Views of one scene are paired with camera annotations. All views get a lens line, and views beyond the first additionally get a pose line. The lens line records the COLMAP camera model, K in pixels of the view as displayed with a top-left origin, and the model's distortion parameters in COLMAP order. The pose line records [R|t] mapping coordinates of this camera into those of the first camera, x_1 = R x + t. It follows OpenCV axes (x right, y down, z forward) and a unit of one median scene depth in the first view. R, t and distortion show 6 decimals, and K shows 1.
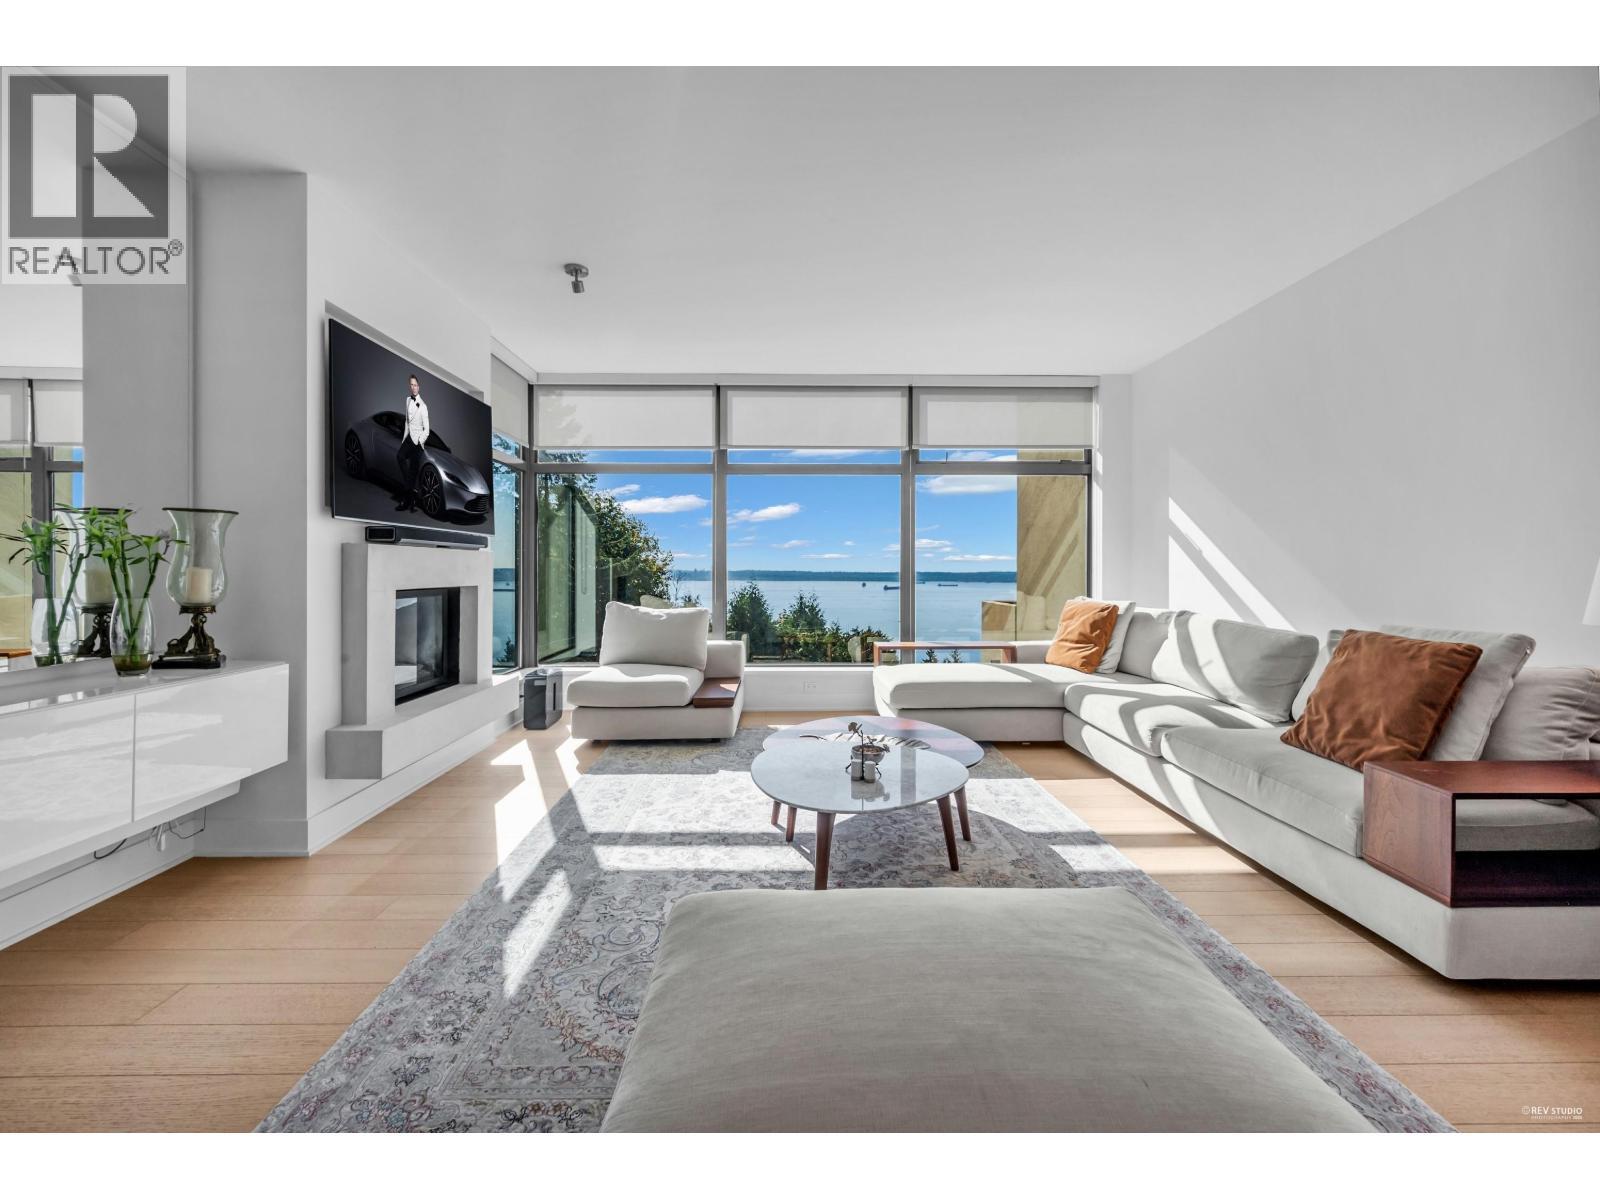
lens RADIAL K [[639.9, 0, 791.2], [0, 639.9, 578.3], [0, 0, 1]] dist [-0.000461, 0.000439]
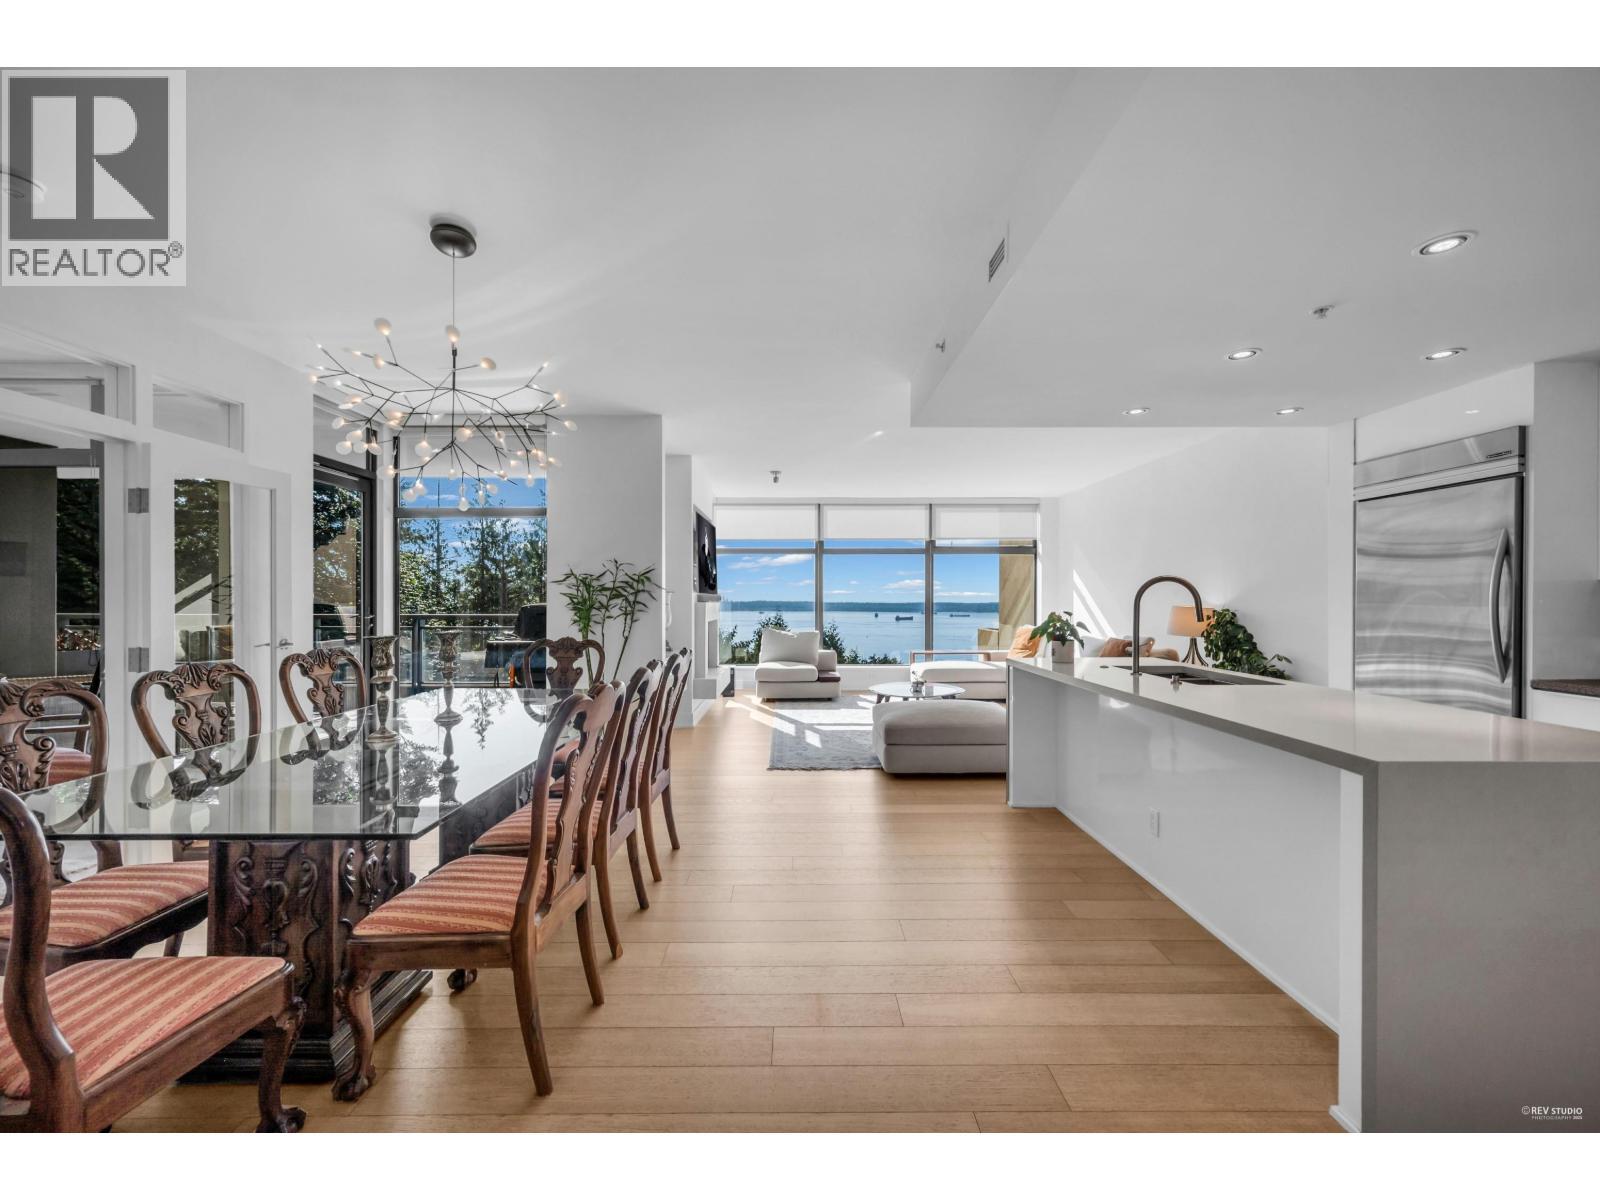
lens RADIAL K [[639.9, 0, 791.8], [0, 639.9, 606.3], [0, 0, 1]] dist [-0.000461, 0.000439]
pose [[0.999846, -0.000018, -0.017556, -0.210167], [-0.000048, 0.999993, -0.003749, -0.020276], [0.017556, 0.003749, 0.999839, -0.974780]]
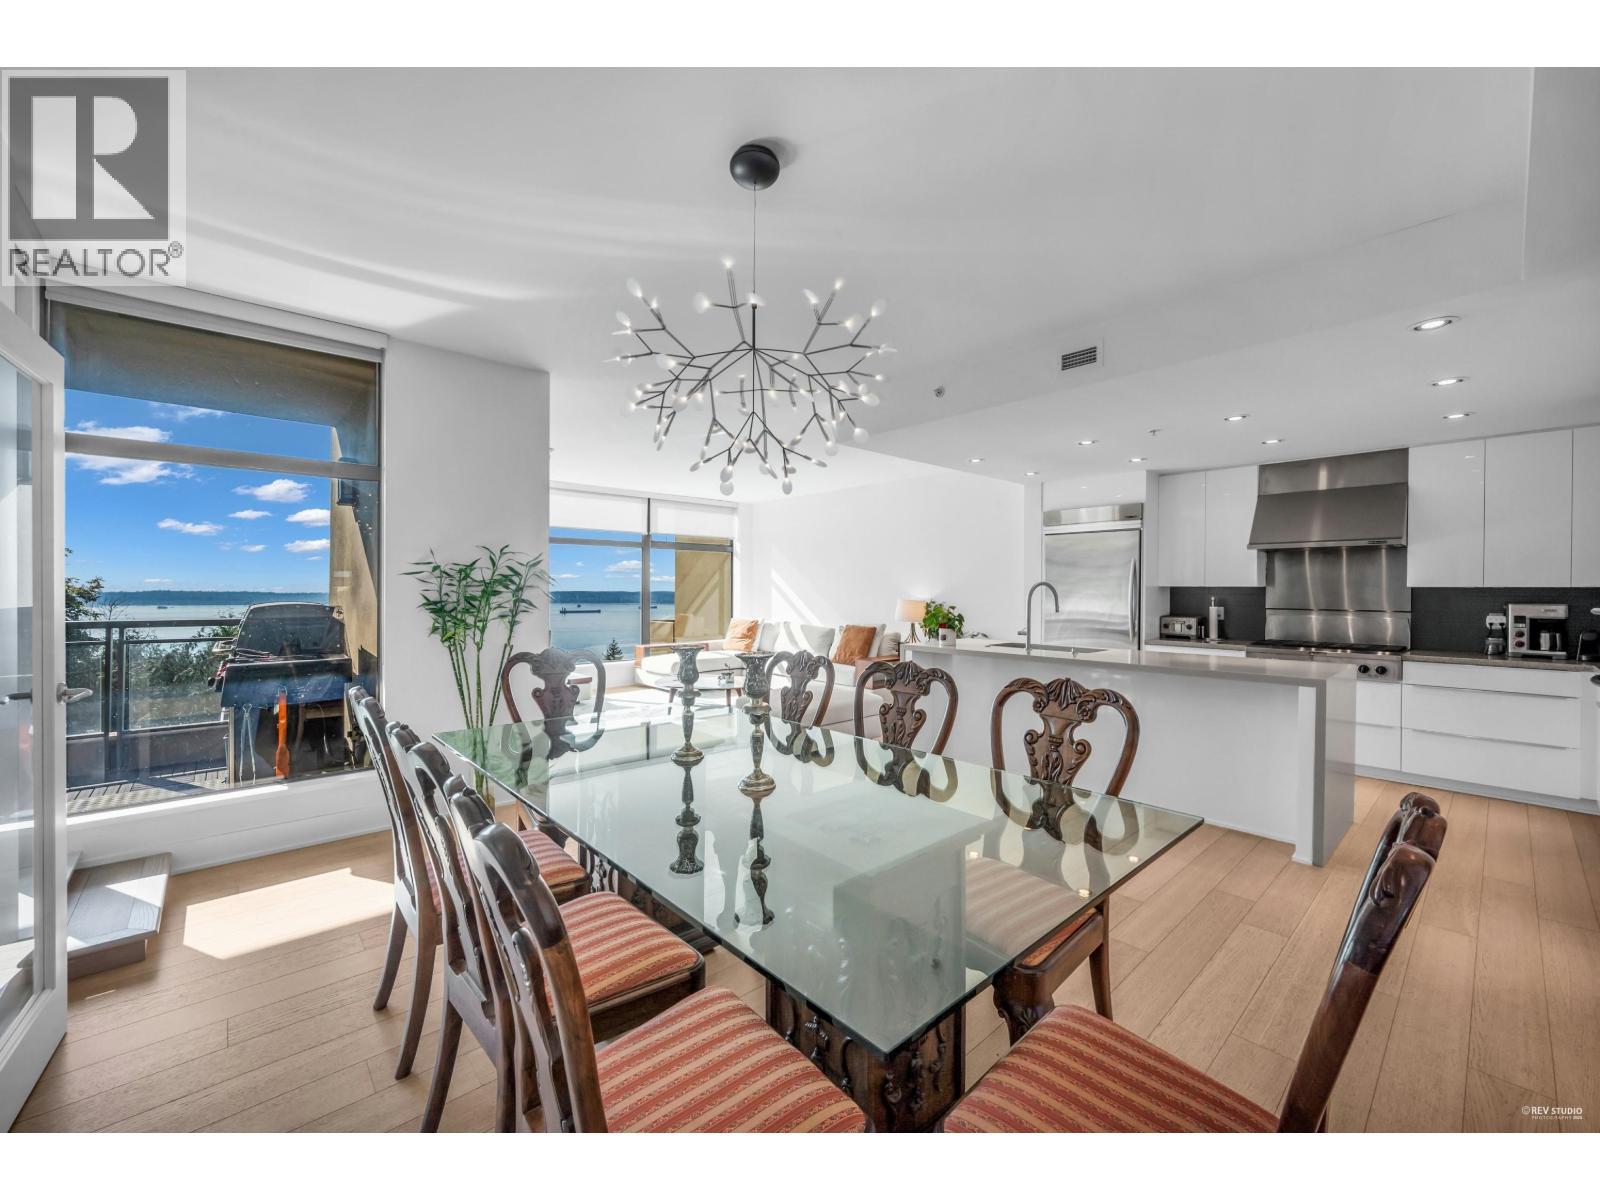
lens RADIAL K [[639.9, 0, 800.1], [0, 639.9, 597.7], [0, 0, 1]] dist [-0.000461, 0.000439]
pose [[0.751705, -0.006813, 0.659464, -0.863266], [0.008515, 0.999964, 0.000625, -0.035574], [-0.659444, 0.005146, 0.751736, -0.762516]]
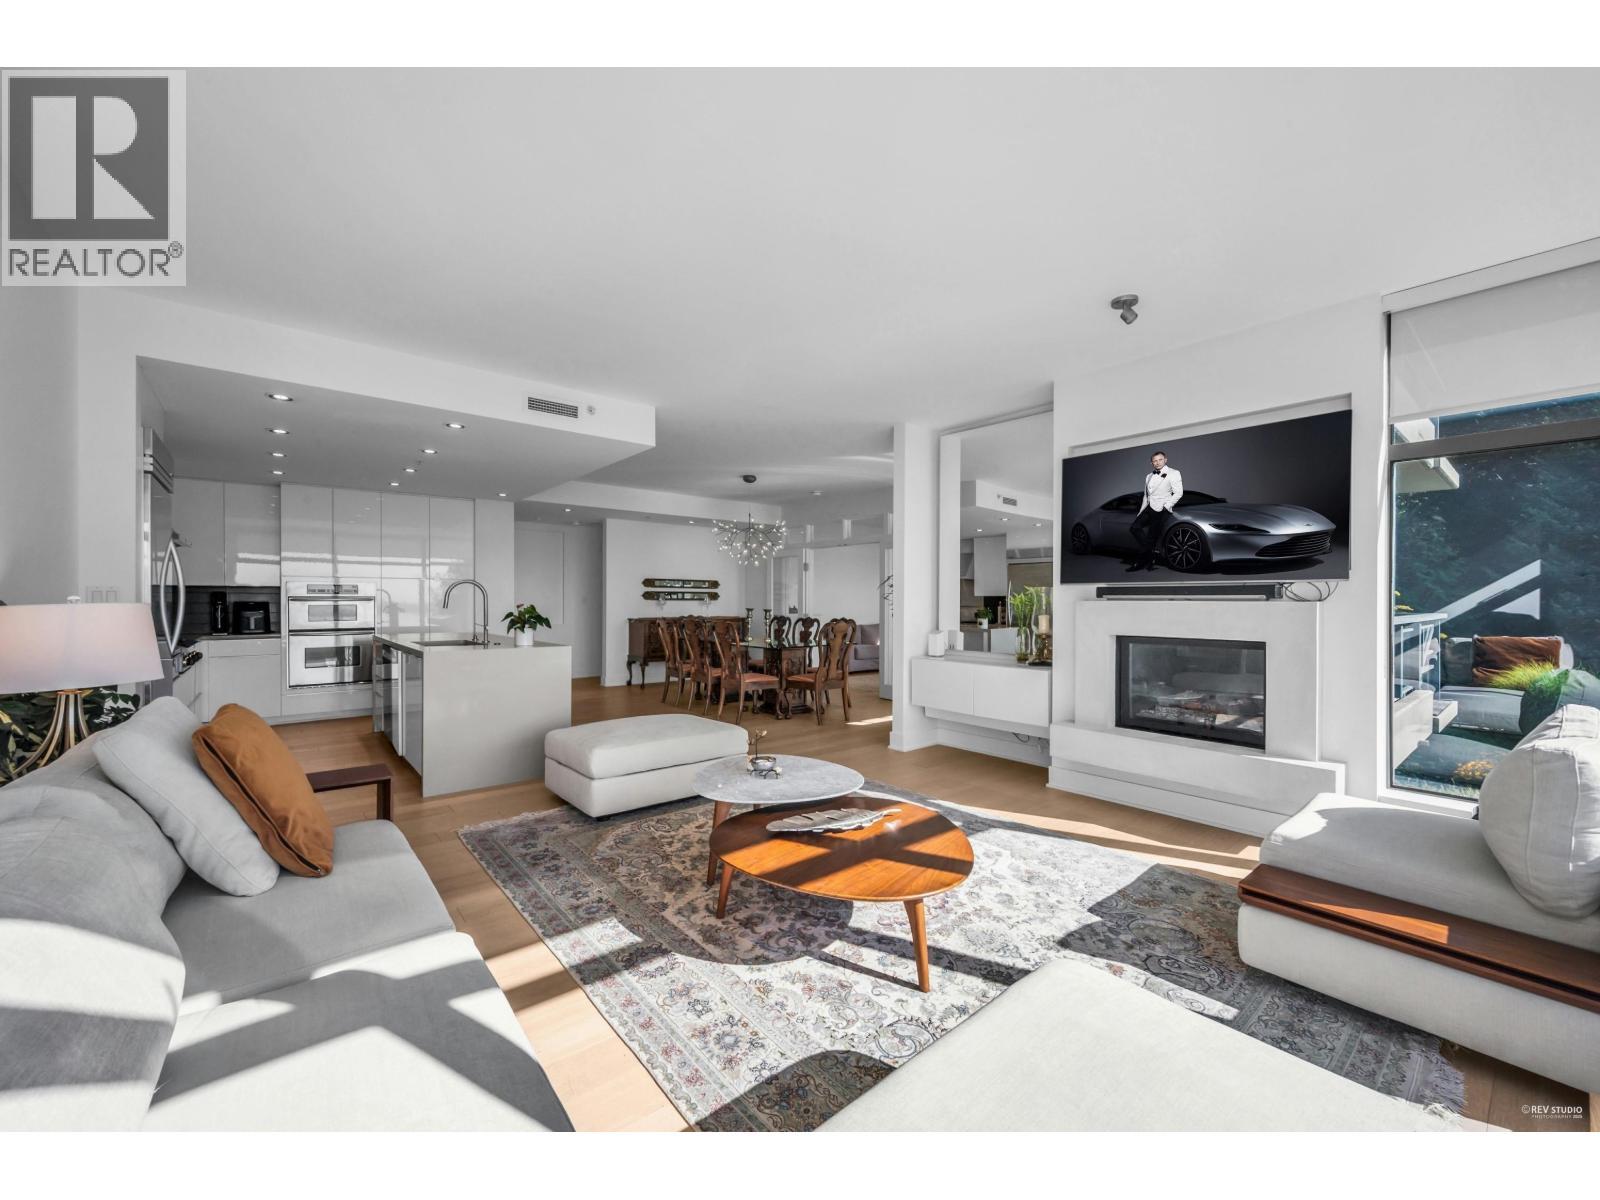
lens RADIAL K [[639.9, 0, 801.1], [0, 639.9, 616.0], [0, 0, 1]] dist [-0.000461, 0.000439]
pose [[-0.774243, 0.011562, -0.632783, 0.518258], [-0.014352, 0.999255, 0.035818, -0.042942], [0.632726, 0.036814, -0.773500, 1.202614]]
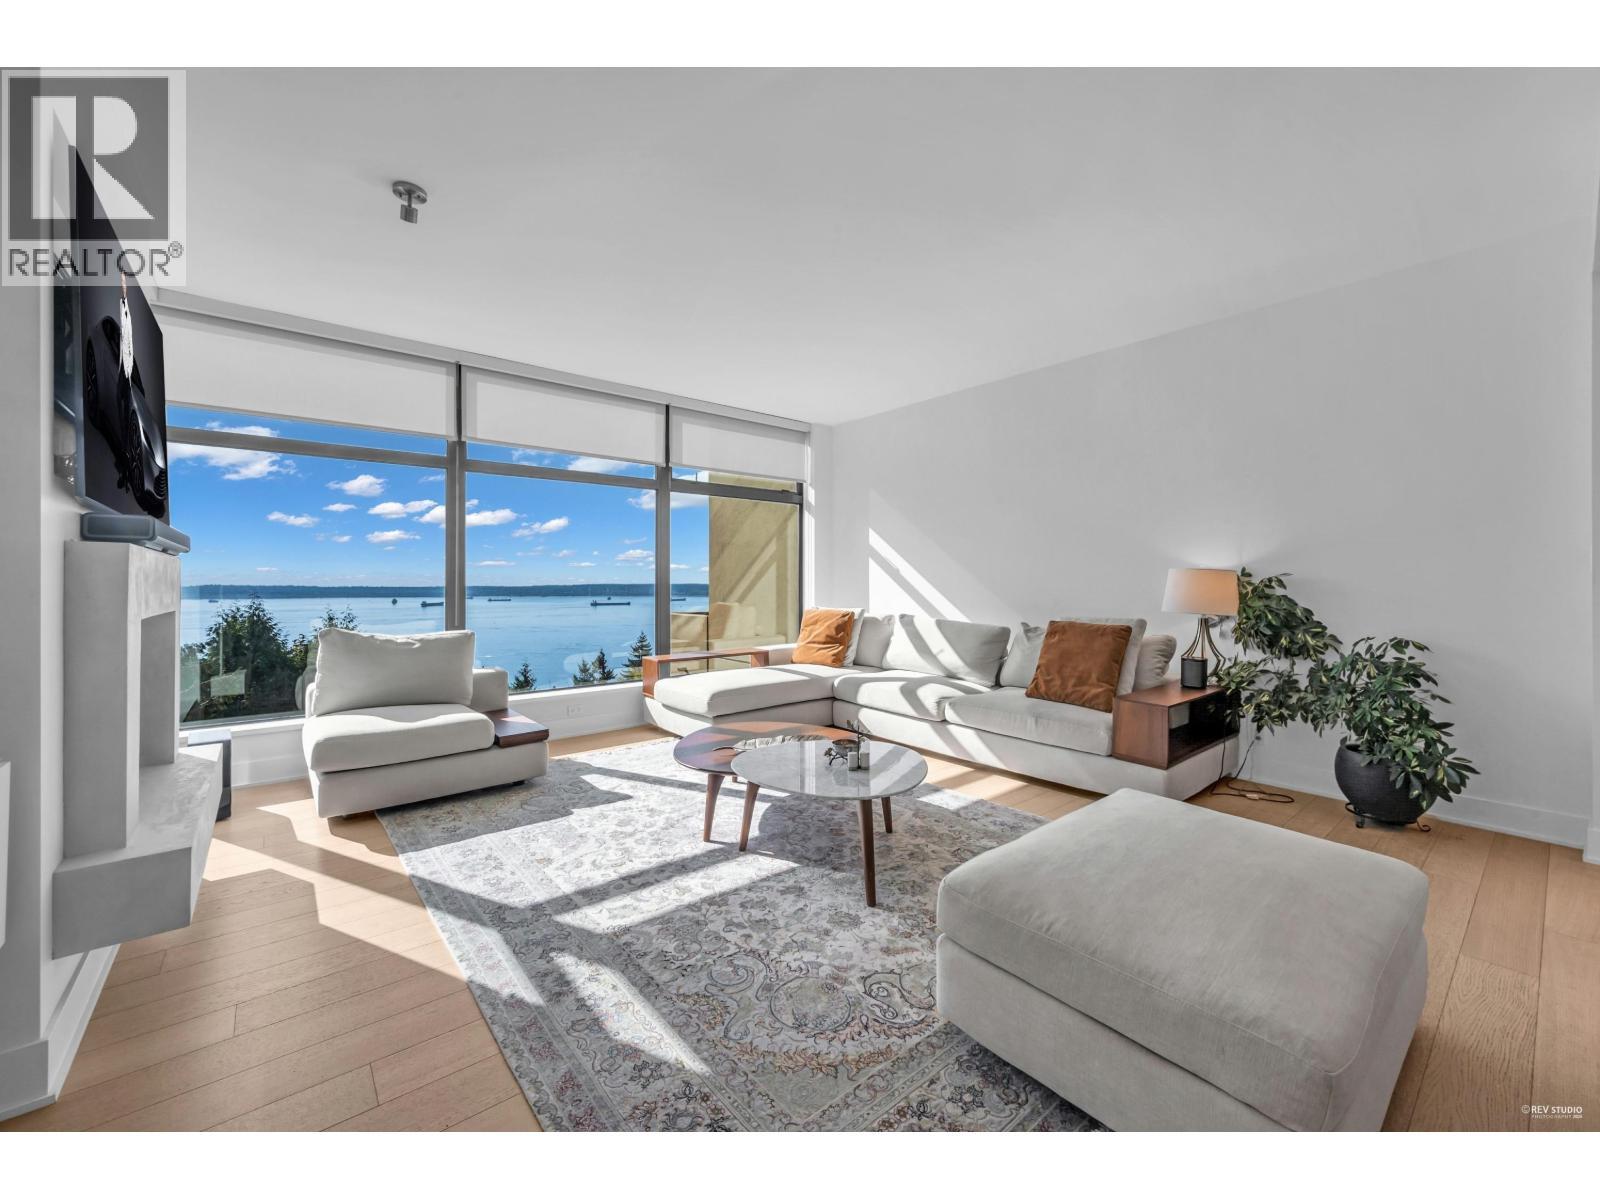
lens RADIAL K [[639.9, 0, 800.9], [0, 639.9, 585.5], [0, 0, 1]] dist [-0.000461, 0.000439]
pose [[0.777661, -0.004681, 0.628666, -0.386620], [0.010943, 0.999922, -0.006092, -0.003027], [-0.628589, 0.011617, 0.777651, 0.097529]]
